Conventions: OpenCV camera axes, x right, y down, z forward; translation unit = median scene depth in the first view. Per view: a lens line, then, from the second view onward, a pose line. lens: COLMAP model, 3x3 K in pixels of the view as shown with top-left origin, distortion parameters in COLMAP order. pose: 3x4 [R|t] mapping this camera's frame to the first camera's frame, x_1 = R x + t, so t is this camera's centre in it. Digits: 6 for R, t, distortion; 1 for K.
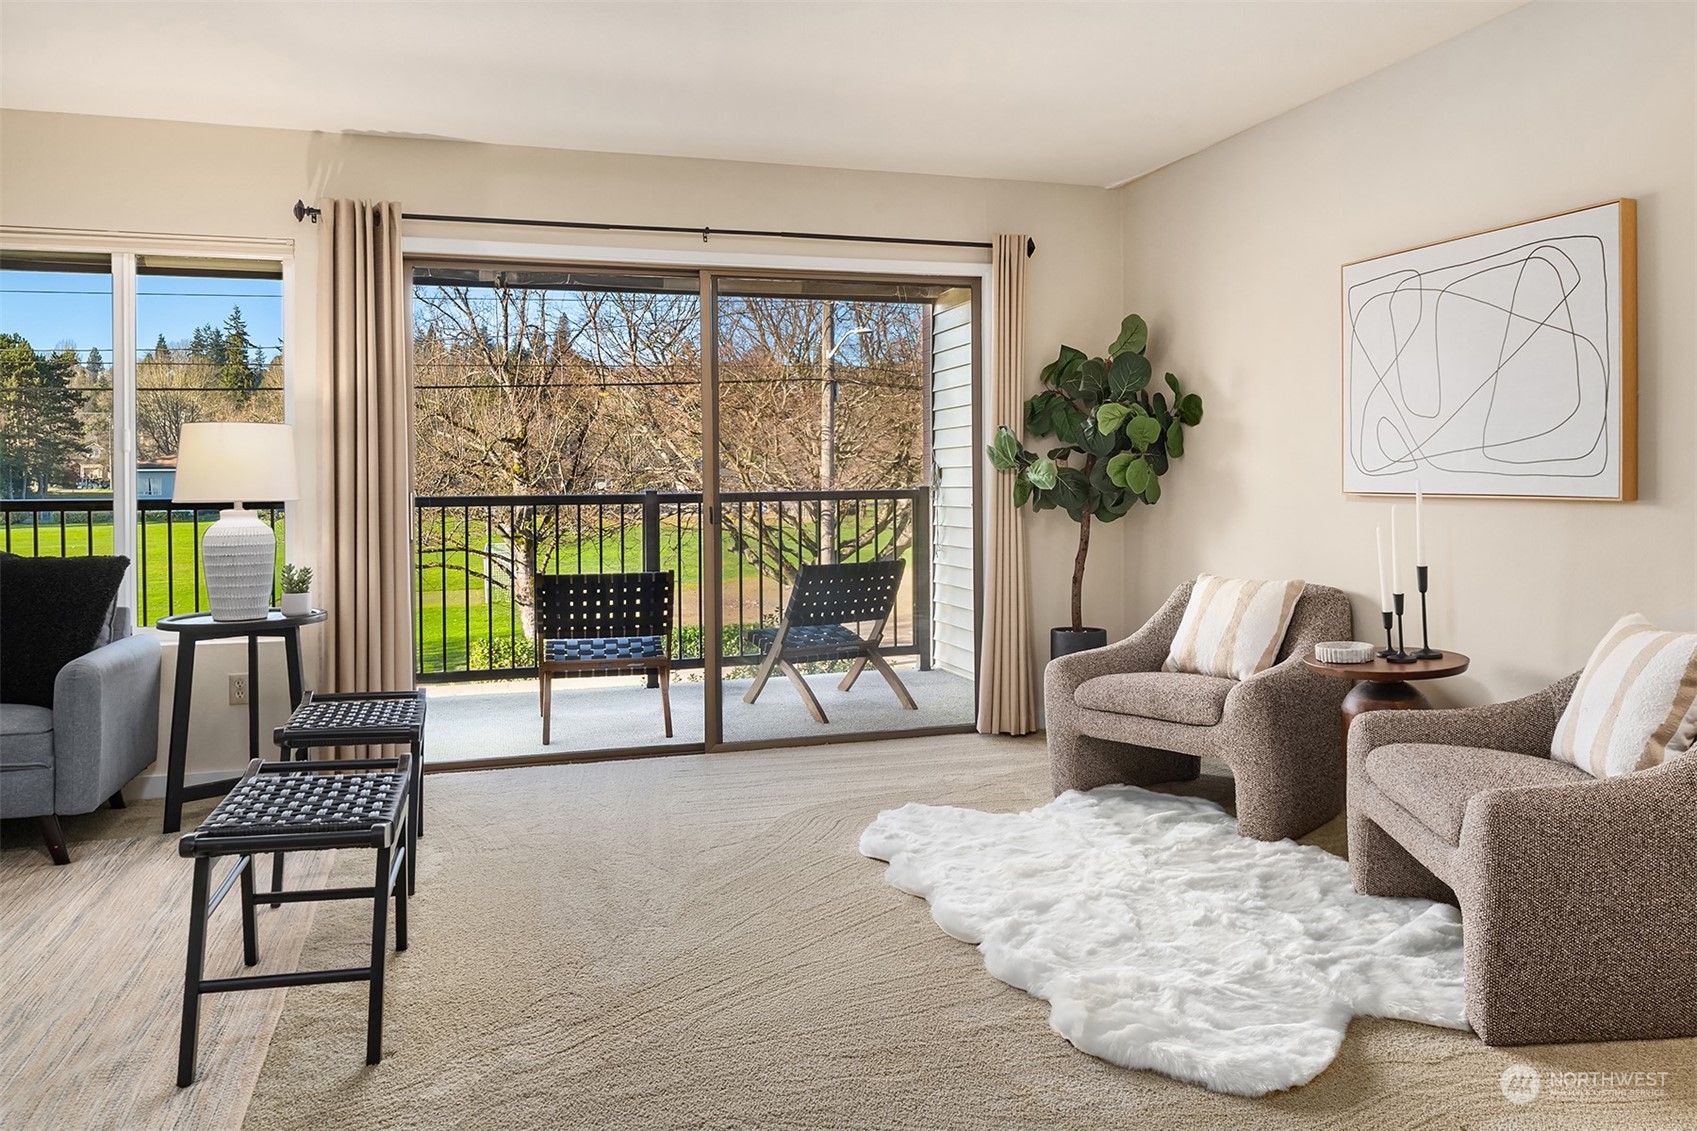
lens RADIAL K [[1198.9, 0, 834.2], [0, 1198.9, 462.7], [0, 0, 1]] dist [-0.017826, 0.001826]
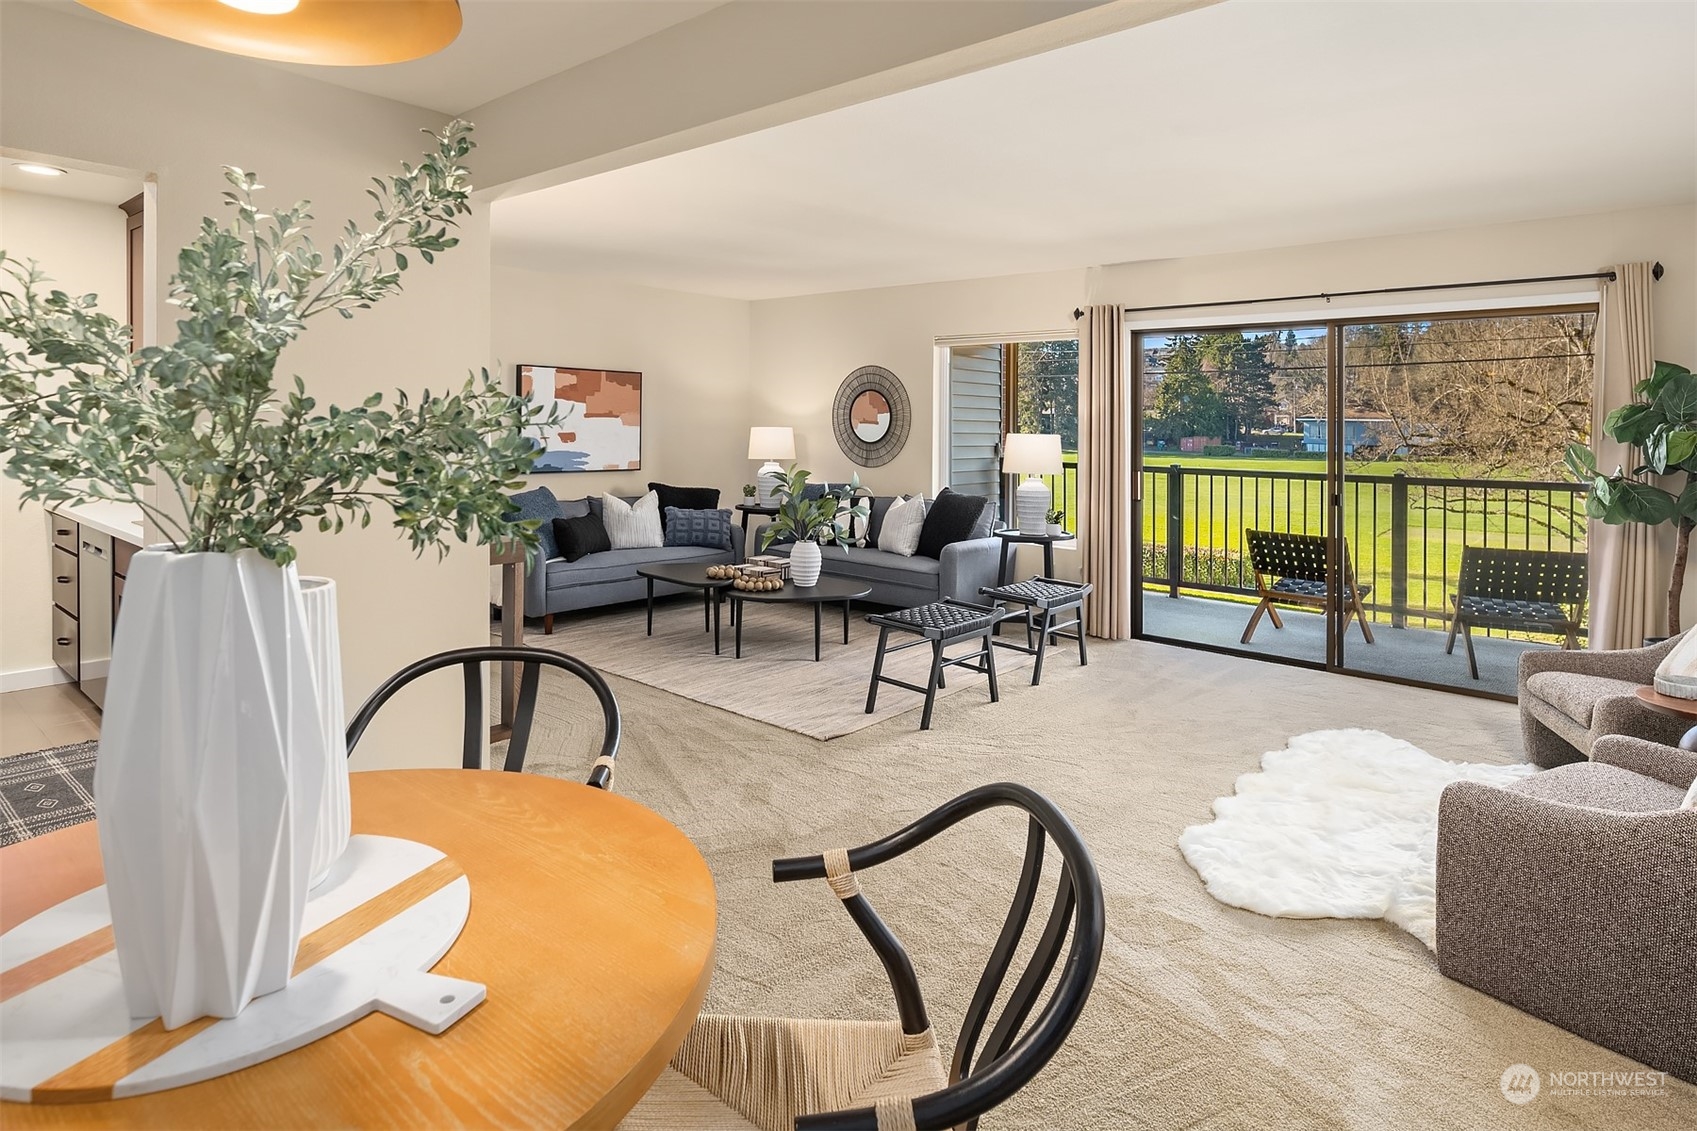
lens RADIAL K [[933.2, 0, 844.5], [0, 933.2, 404.5], [0, 0, 1]] dist [-0.001893, 0.000598]
pose [[0.527063, -0.000408, -0.849826, 0.575203], [-0.005535, 0.999977, -0.003913, -0.065398], [0.849808, 0.006767, 0.527048, -0.049651]]
